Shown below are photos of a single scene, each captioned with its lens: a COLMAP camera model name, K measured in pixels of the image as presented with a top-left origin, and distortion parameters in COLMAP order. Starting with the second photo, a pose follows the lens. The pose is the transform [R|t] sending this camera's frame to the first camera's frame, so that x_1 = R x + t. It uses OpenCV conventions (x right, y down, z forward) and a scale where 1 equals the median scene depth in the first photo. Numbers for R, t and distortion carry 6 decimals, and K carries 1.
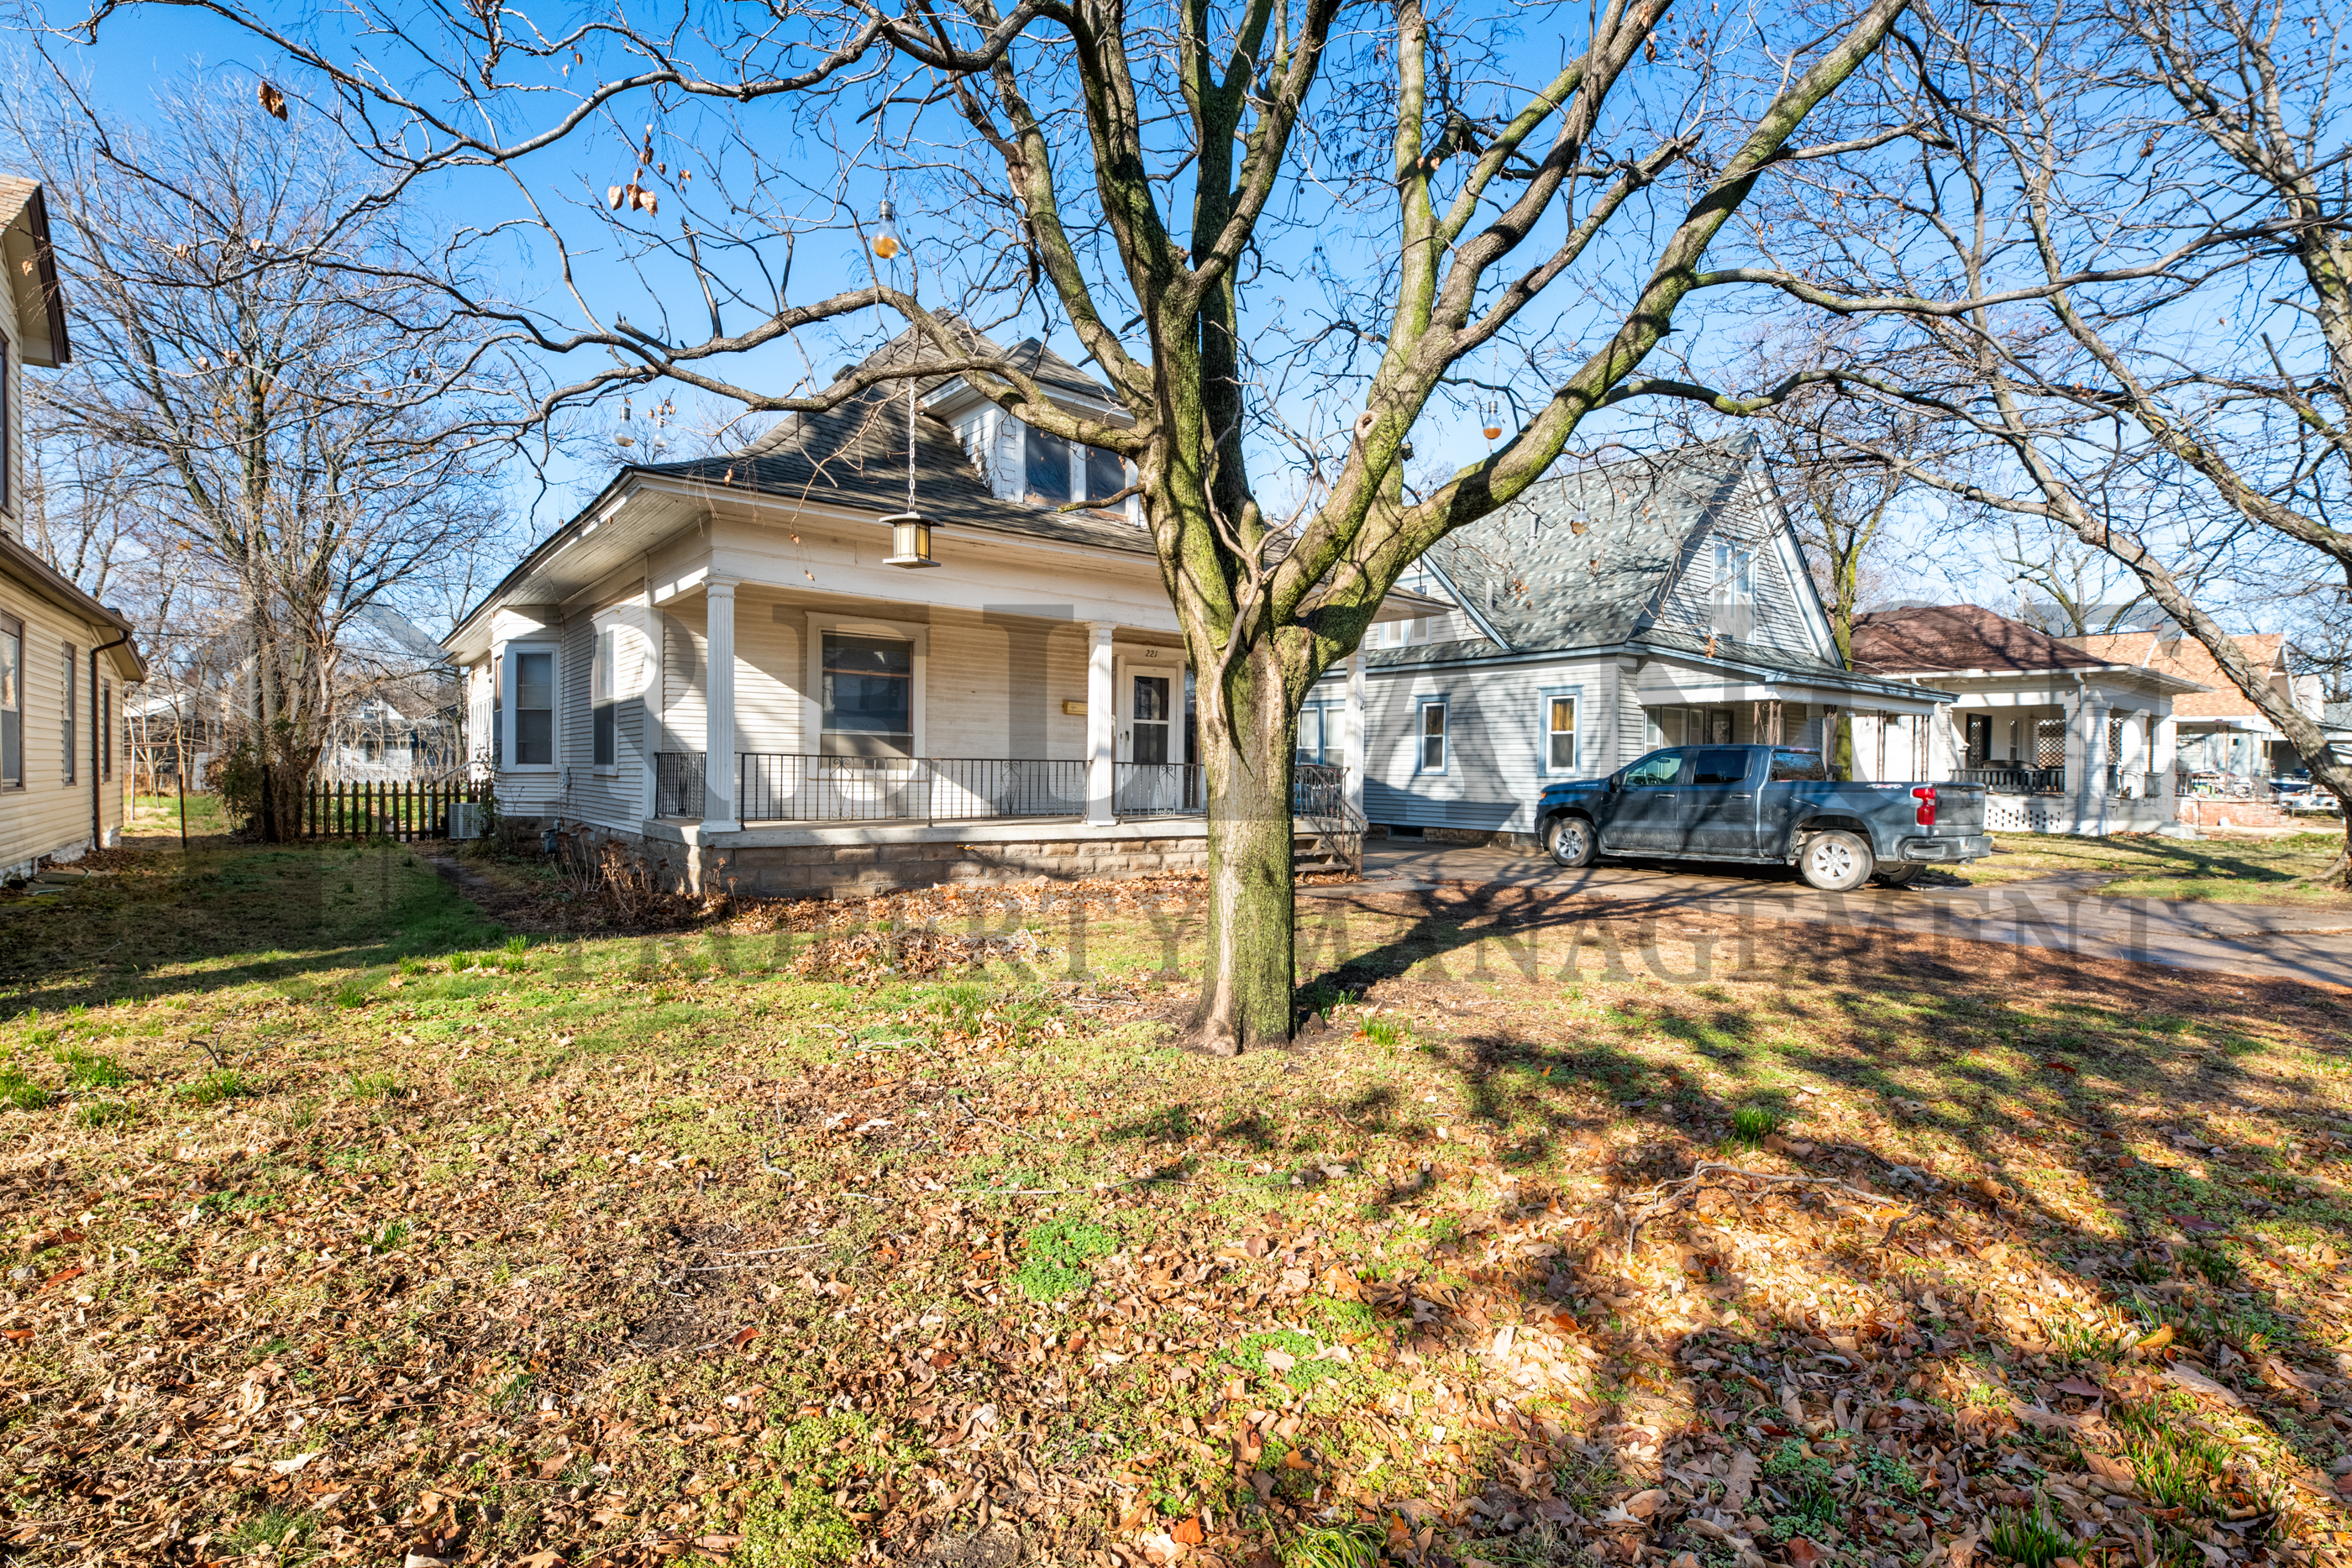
lens RADIAL K [[1098.2, 0, 1176.0], [0, 1098.2, 784.0], [0, 0, 1]] dist [-0.019266, 0.000117]
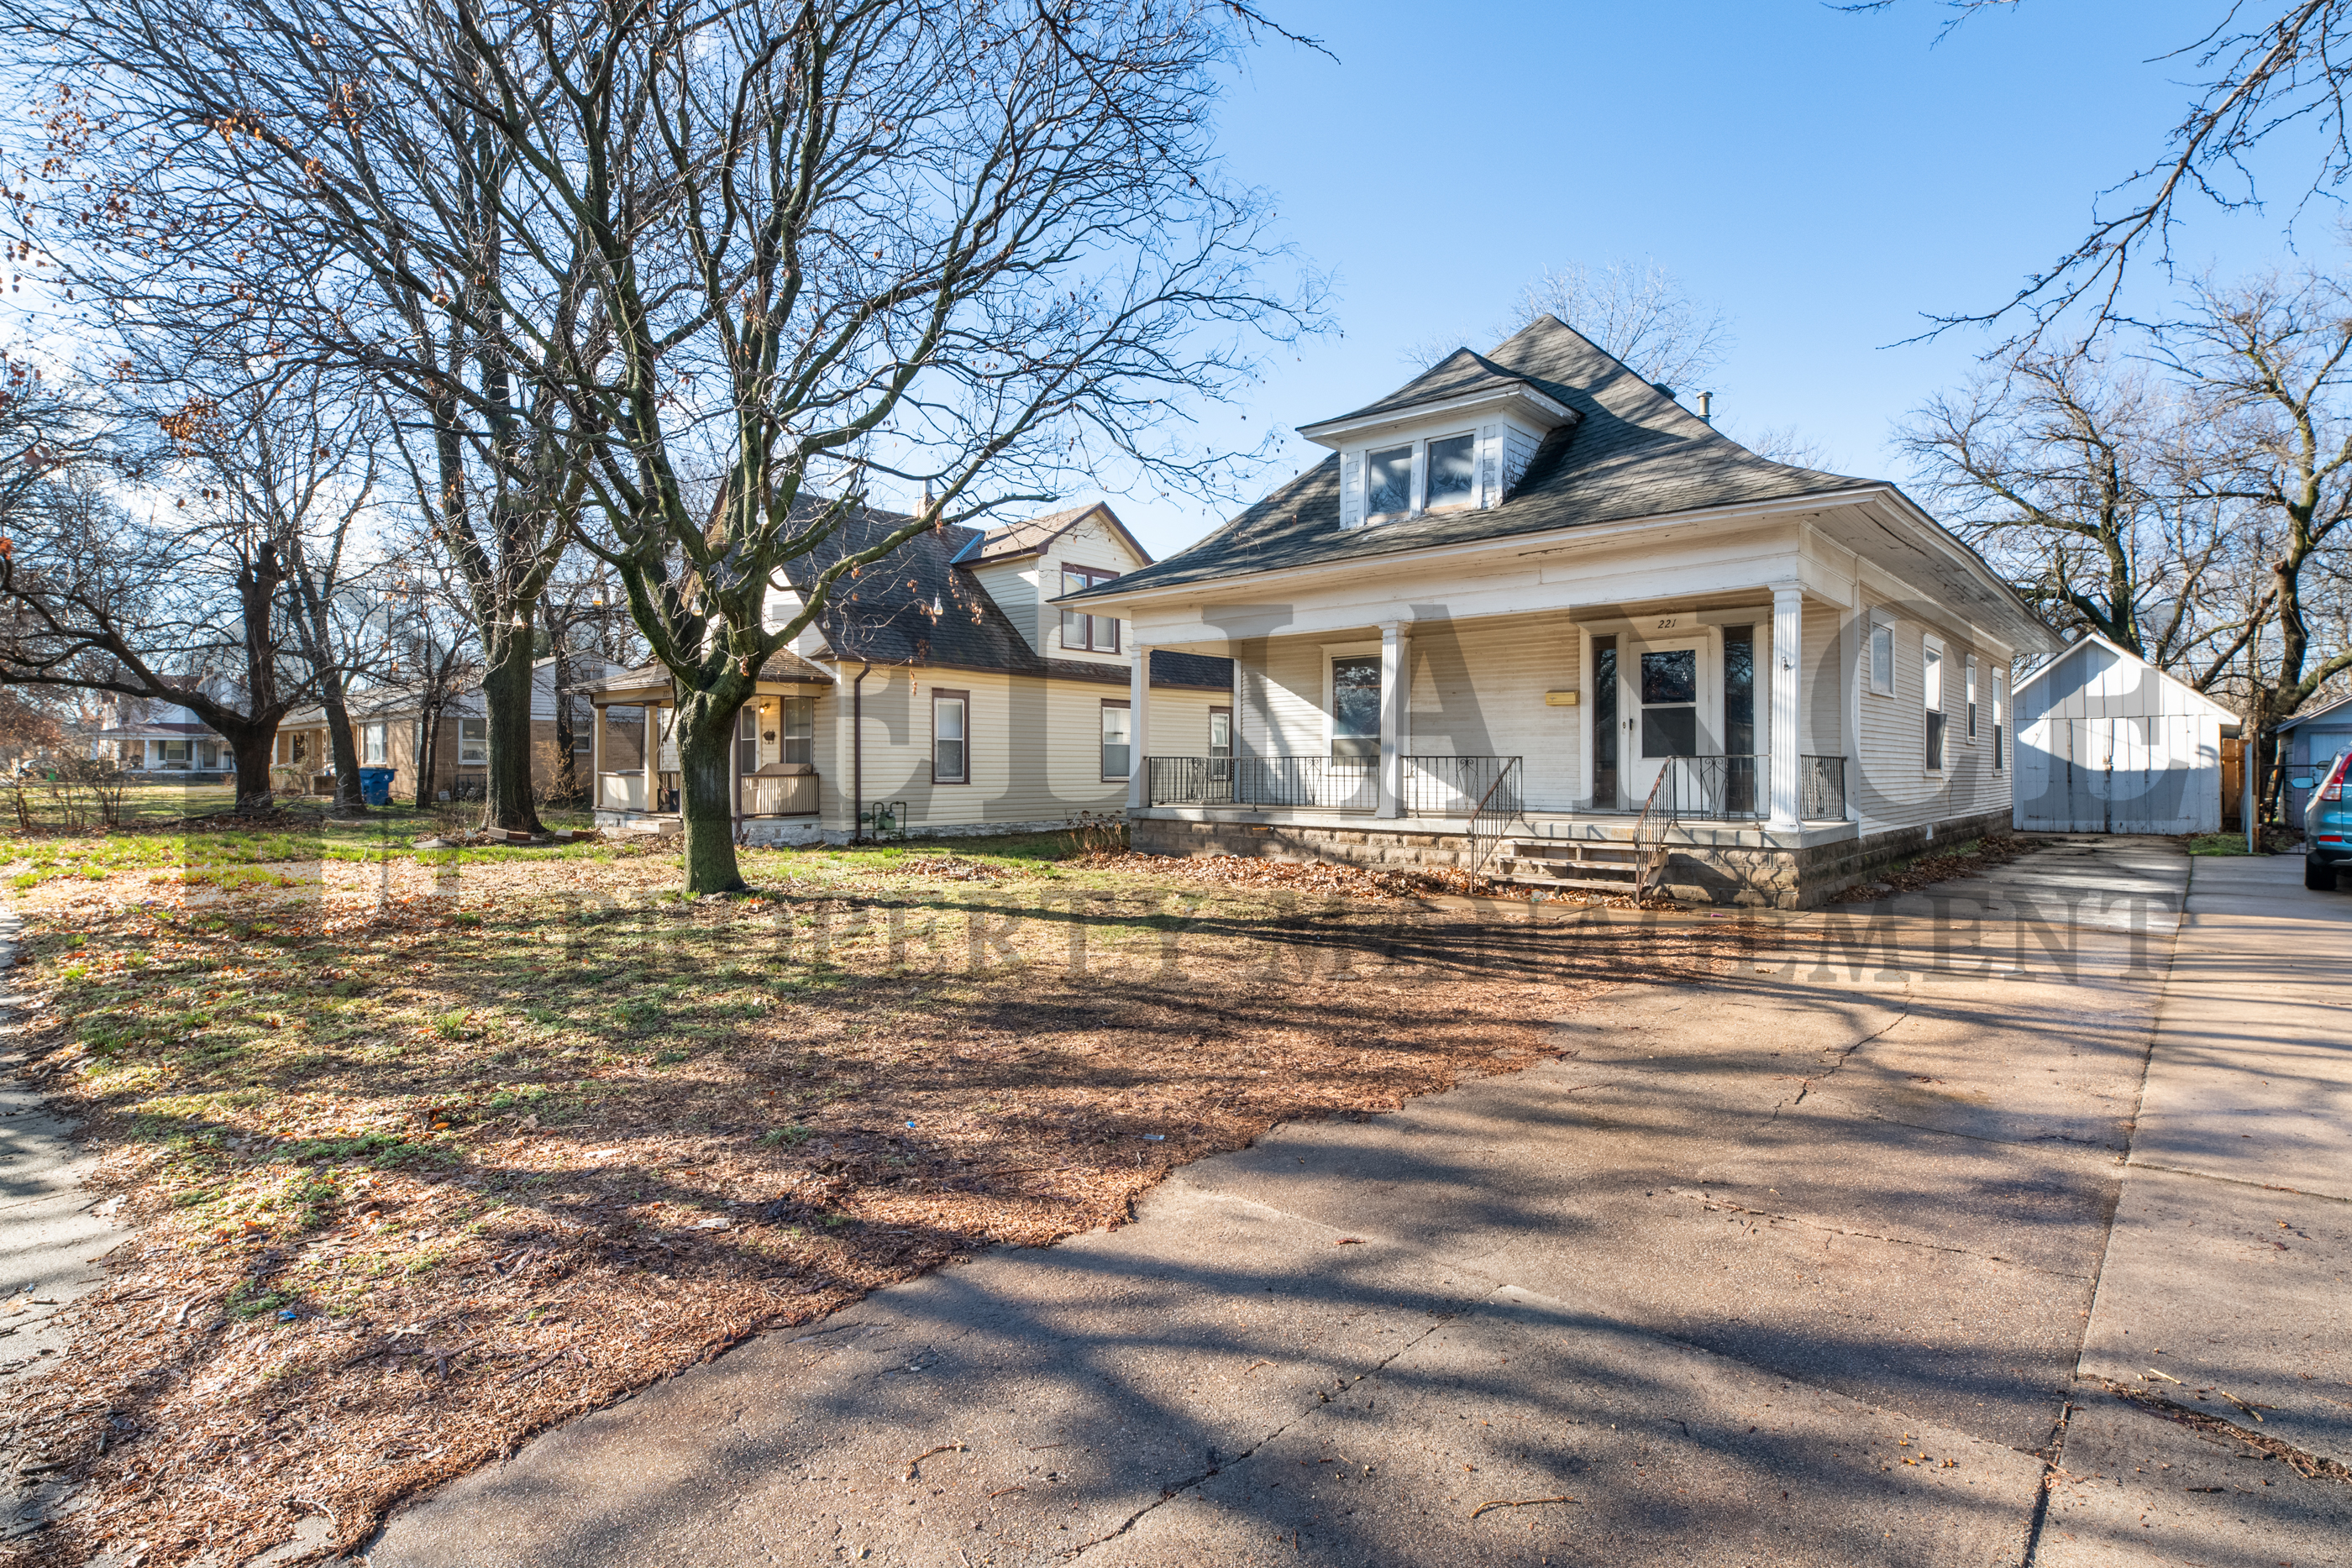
lens RADIAL K [[1098.2, 0, 1176.0], [0, 1098.2, 784.0], [0, 0, 1]] dist [-0.019266, 0.000117]
pose [[0.195429, 0.000896, -0.980717, 0.868405], [-0.010421, 0.999945, -0.001163, 0.008517], [0.980662, 0.010448, 0.195428, 0.569680]]
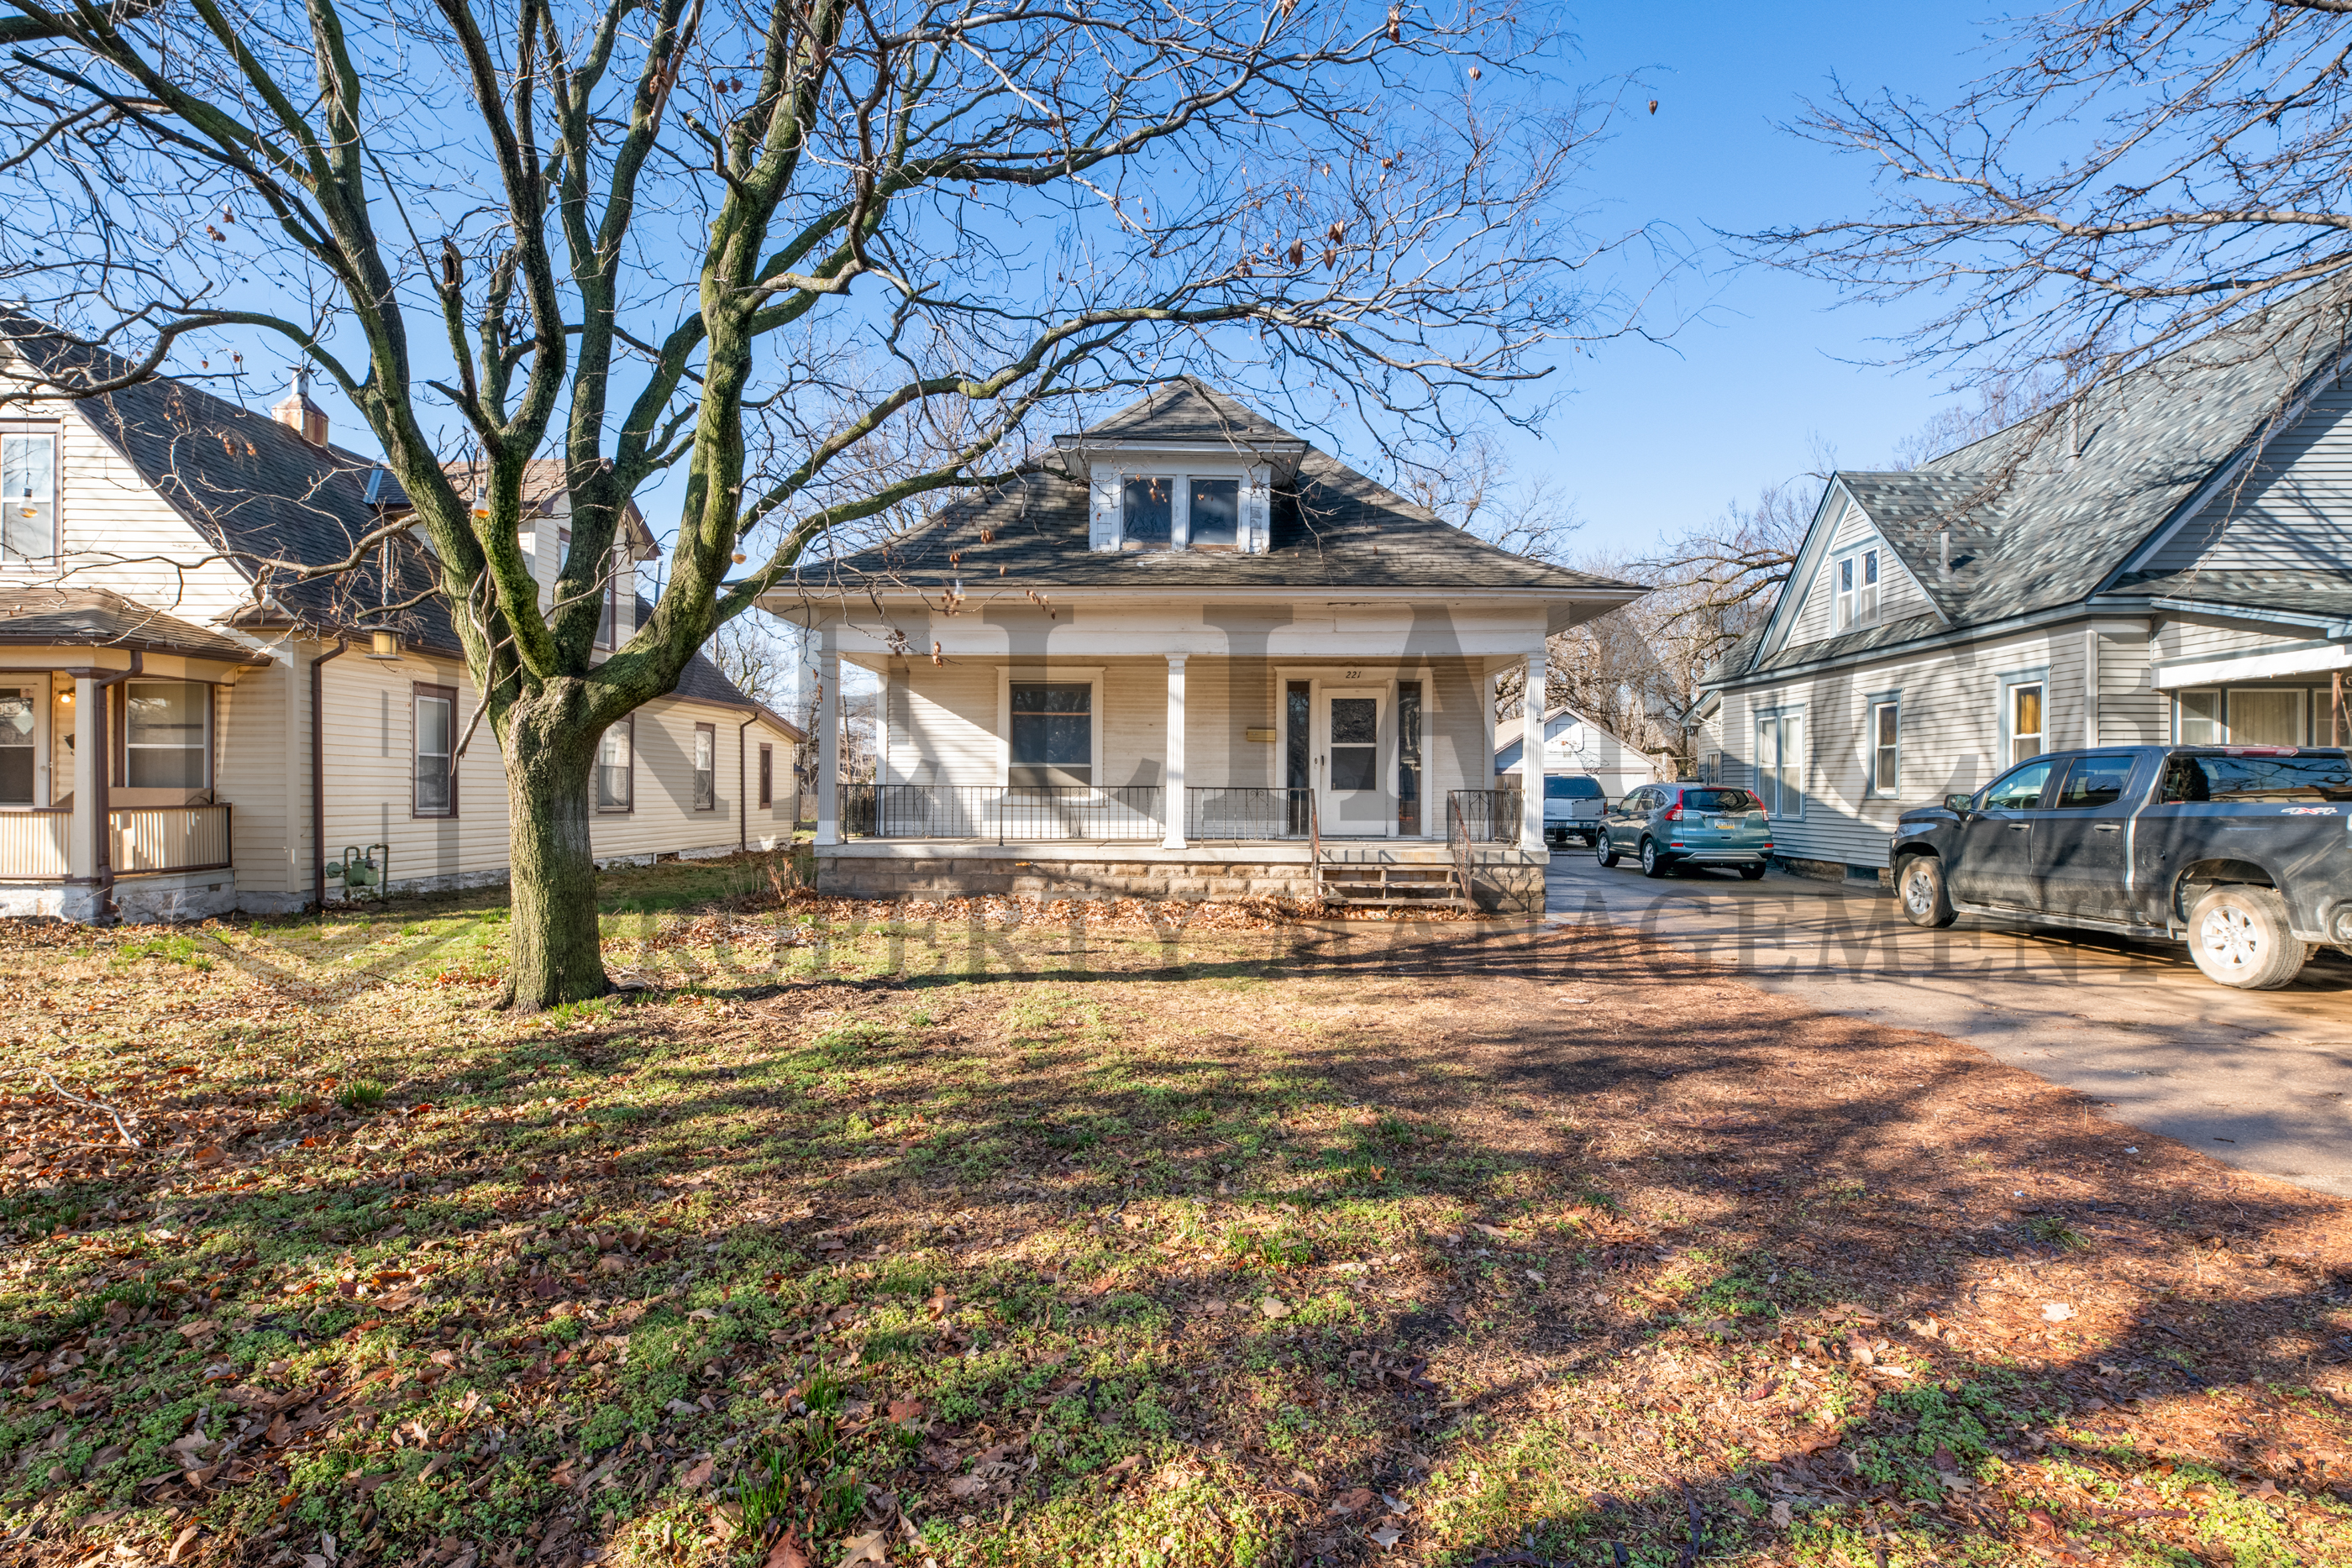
lens RADIAL K [[1098.2, 0, 1176.0], [0, 1098.2, 784.0], [0, 0, 1]] dist [-0.019266, 0.000117]
pose [[0.775567, -0.016267, -0.631055, 0.558947], [-0.001810, 0.999607, -0.027991, 0.005713], [0.631262, 0.022851, 0.775233, 0.187757]]
